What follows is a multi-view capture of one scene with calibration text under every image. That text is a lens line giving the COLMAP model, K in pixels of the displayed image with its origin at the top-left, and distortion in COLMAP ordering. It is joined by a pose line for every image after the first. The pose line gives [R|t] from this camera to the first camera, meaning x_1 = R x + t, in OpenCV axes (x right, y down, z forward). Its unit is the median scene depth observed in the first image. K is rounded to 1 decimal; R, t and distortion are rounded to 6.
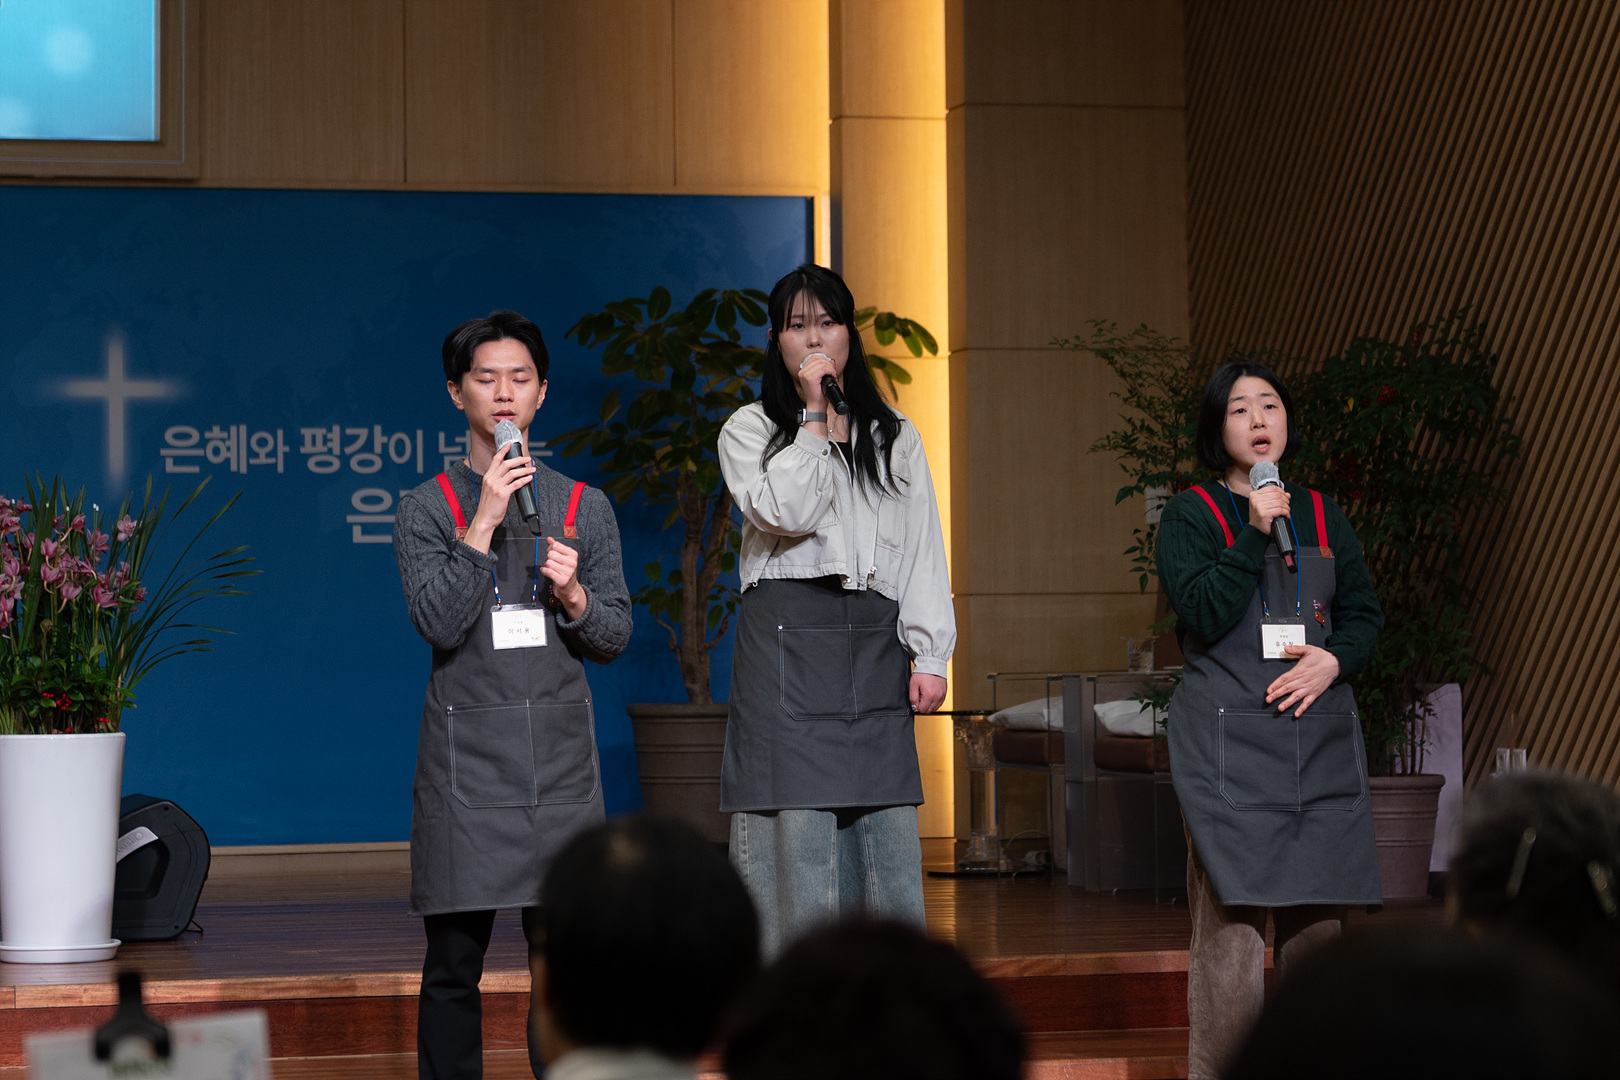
lens RADIAL K [[4566.6, 0, 810.0], [0, 4566.6, 540.0], [0, 0, 1]] dist [-0.052676, 0.319224]
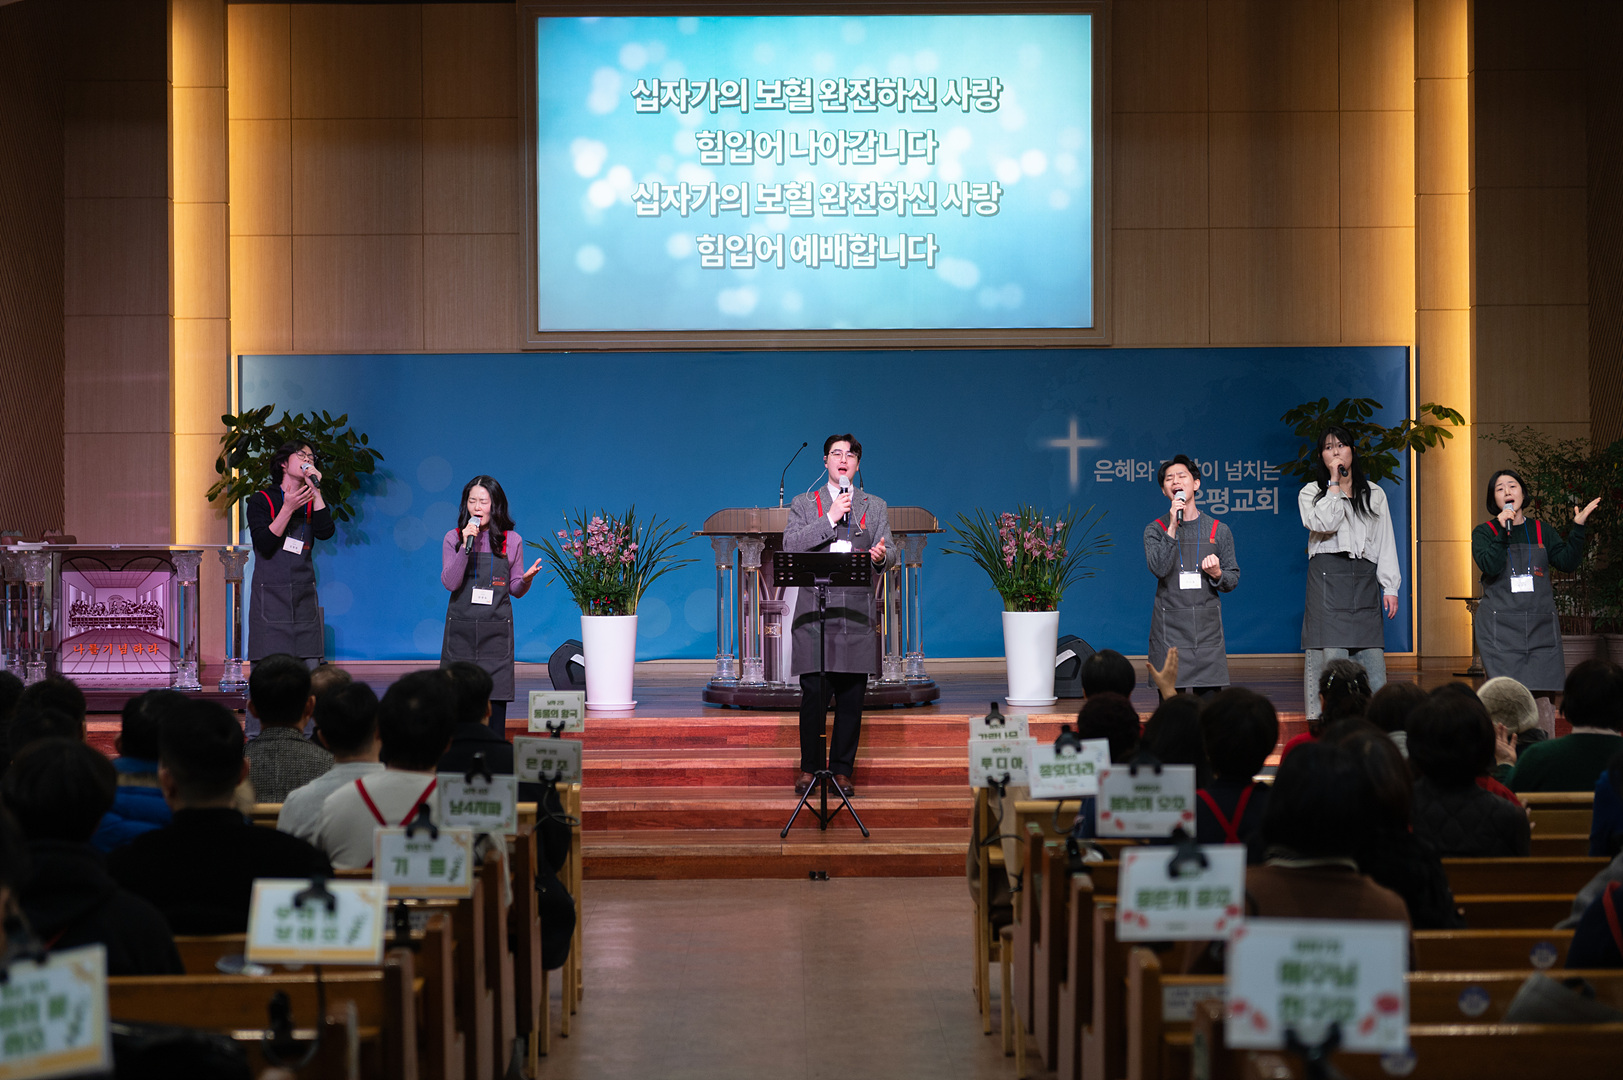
lens RADIAL K [[3110.2, 0, 803.4], [0, 3110.2, 511.4], [0, 0, 1]] dist [0.028690, -0.109867]
pose [[0.965351, 0.003802, -0.260928, 0.108550], [0.003007, 0.999665, 0.025690, -0.038980], [0.260938, -0.025584, 0.965017, -0.454085]]
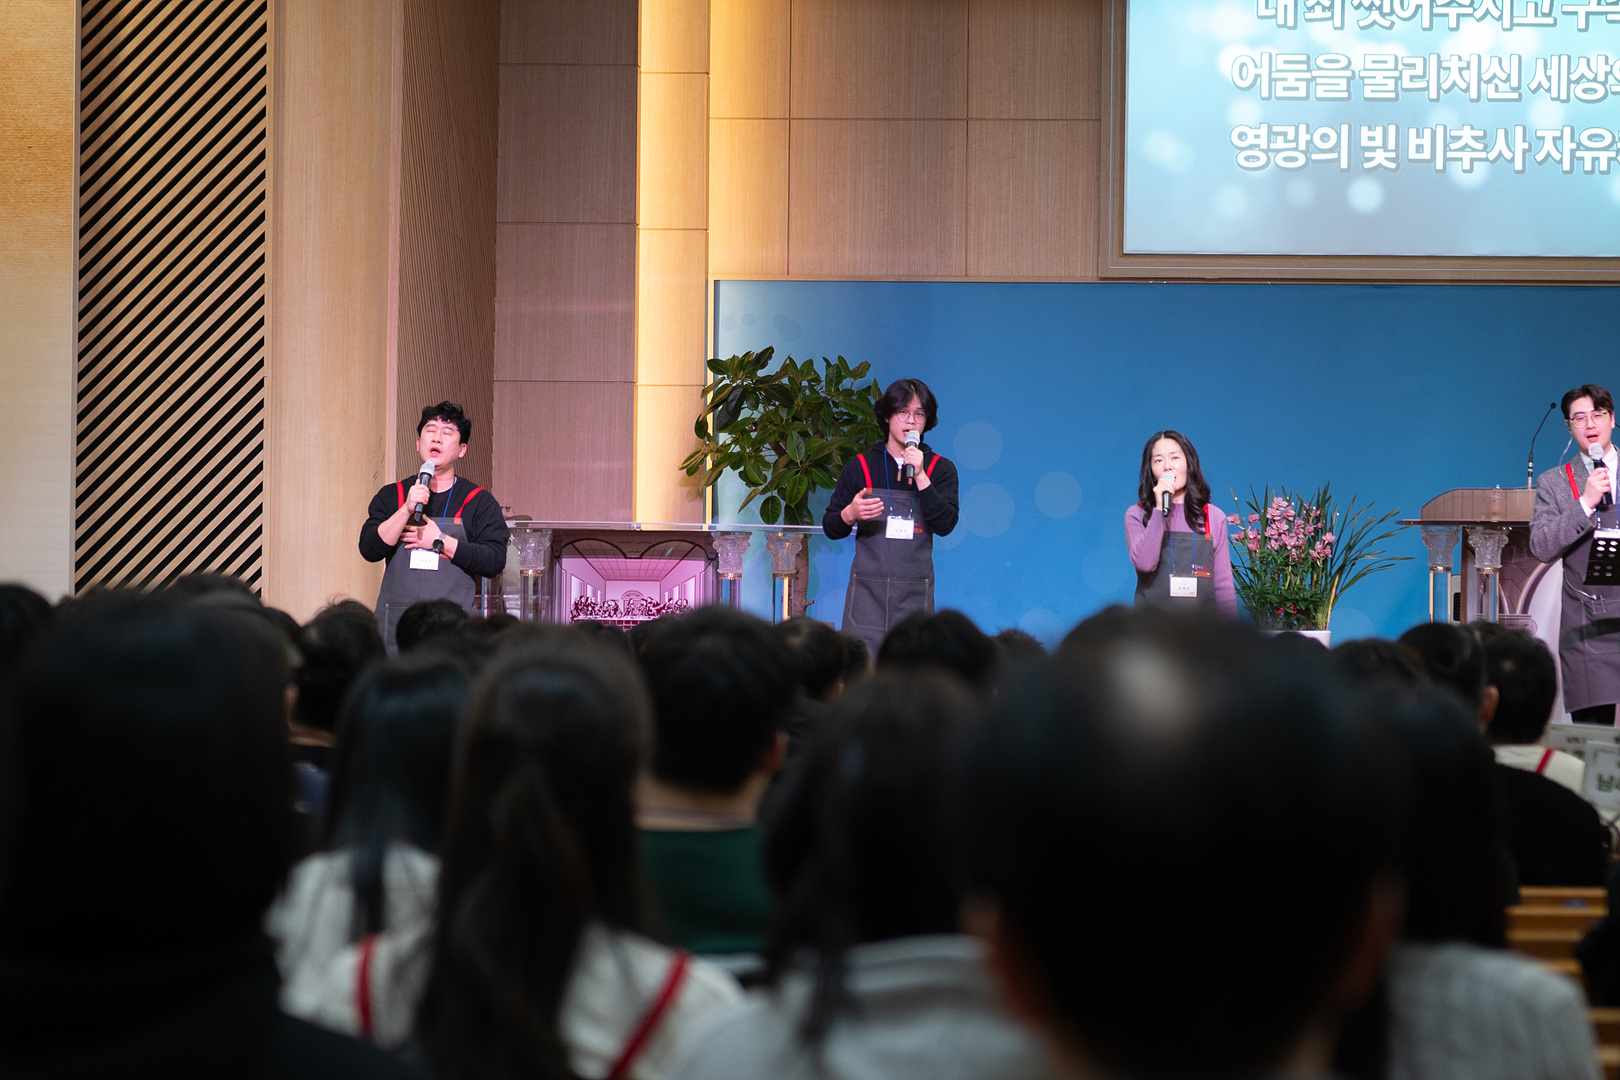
lens RADIAL K [[4610.8, 0, 871.1], [0, 4610.8, 459.4], [0, 0, 1]] dist [0.027583, 0.775567]
pose [[0.950891, 0.014506, -0.309185, 0.016593], [-0.013464, 0.999894, 0.005505, -0.022796], [0.309233, -0.001072, 0.950986, -0.614838]]
